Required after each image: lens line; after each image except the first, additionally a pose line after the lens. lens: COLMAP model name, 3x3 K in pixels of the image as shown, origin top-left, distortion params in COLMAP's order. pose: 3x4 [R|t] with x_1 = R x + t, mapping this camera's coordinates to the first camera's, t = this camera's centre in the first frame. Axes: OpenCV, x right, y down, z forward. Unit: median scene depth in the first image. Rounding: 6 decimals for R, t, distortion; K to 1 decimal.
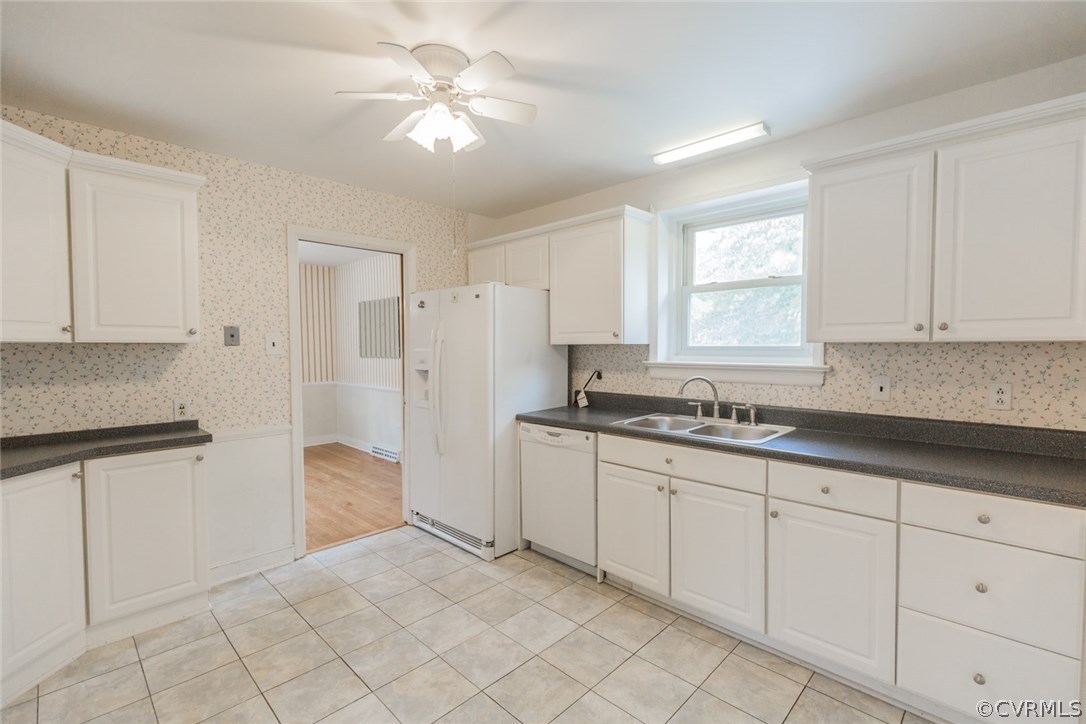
lens RADIAL K [[483.7, 0, 548.3], [0, 483.7, 362.2], [0, 0, 1]] dist [0.003868, 0.000067]
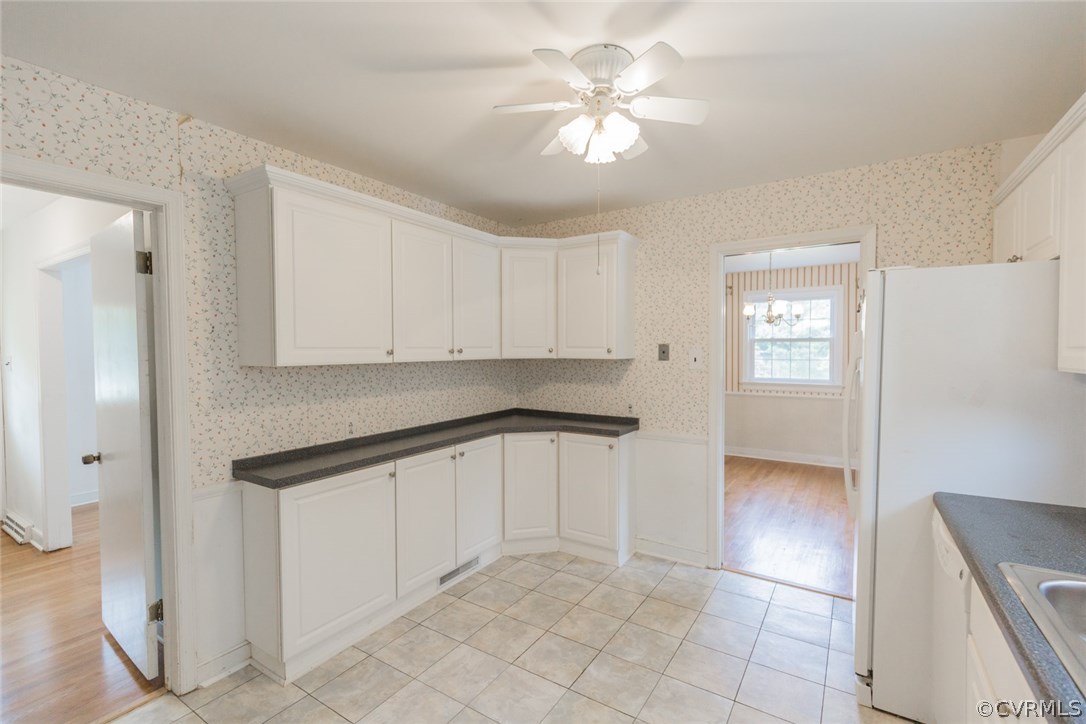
lens RADIAL K [[483.7, 0, 547.0], [0, 483.7, 362.8], [0, 0, 1]] dist [0.003868, 0.000067]
pose [[0.194700, 0.031565, -0.980355, 0.522753], [-0.032931, 0.999129, 0.025630, -0.057136], [0.980310, 0.027294, 0.195570, 0.568857]]
